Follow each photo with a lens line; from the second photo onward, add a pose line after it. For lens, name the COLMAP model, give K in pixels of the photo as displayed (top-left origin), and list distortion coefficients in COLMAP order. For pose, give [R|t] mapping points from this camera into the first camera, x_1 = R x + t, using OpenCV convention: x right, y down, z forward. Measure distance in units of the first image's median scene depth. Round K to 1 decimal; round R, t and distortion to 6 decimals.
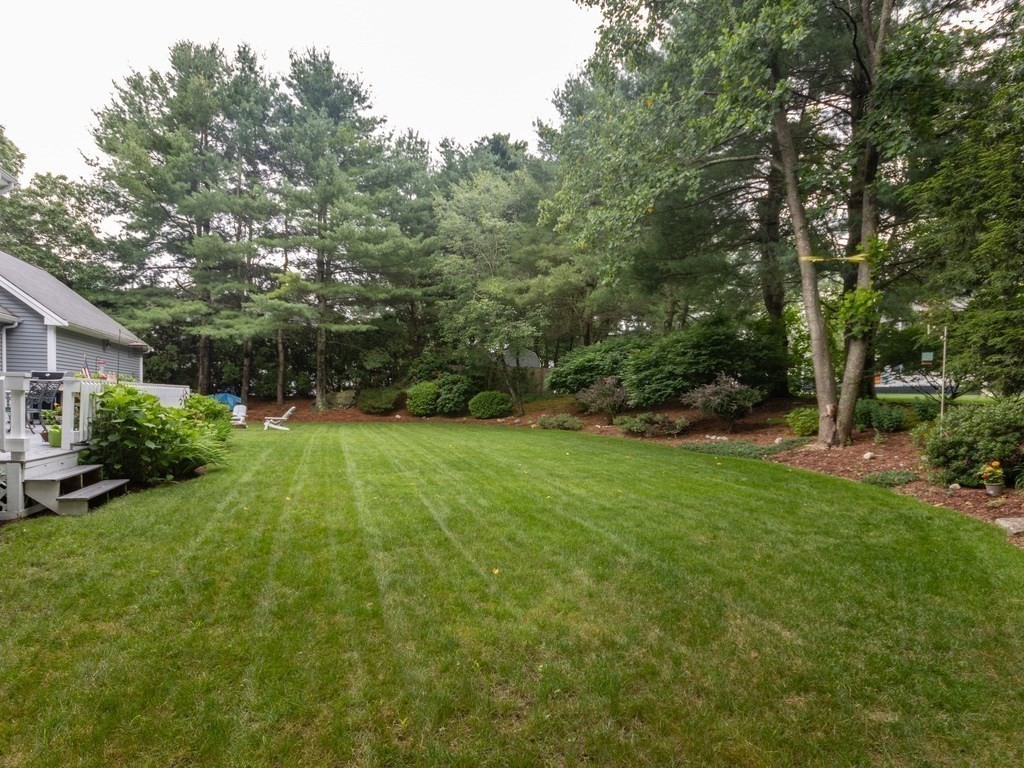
lens RADIAL K [[553.6, 0, 517.0], [0, 553.6, 434.3], [0, 0, 1]] dist [0.003563, -0.009055]
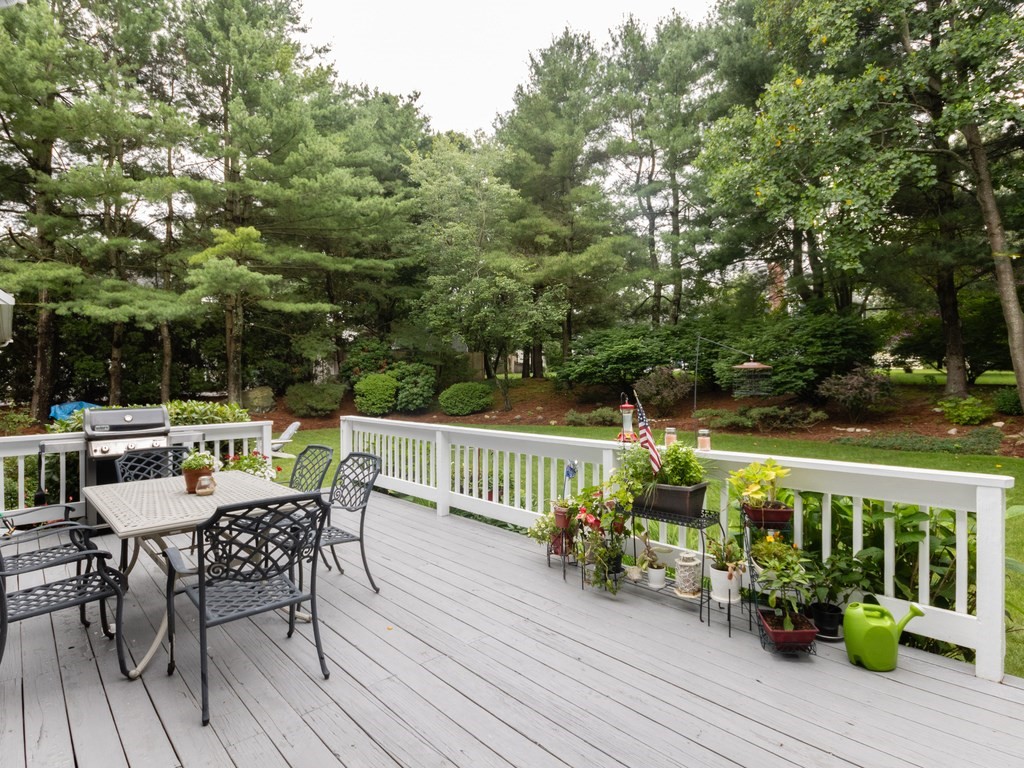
lens RADIAL K [[553.6, 0, 511.1], [0, 553.6, 376.8], [0, 0, 1]] dist [0.003563, -0.009055]
pose [[0.918747, -0.035037, 0.393289, -0.322564], [0.058359, 0.997165, -0.047497, -0.042797], [-0.390510, 0.066590, 0.918187, 0.191290]]
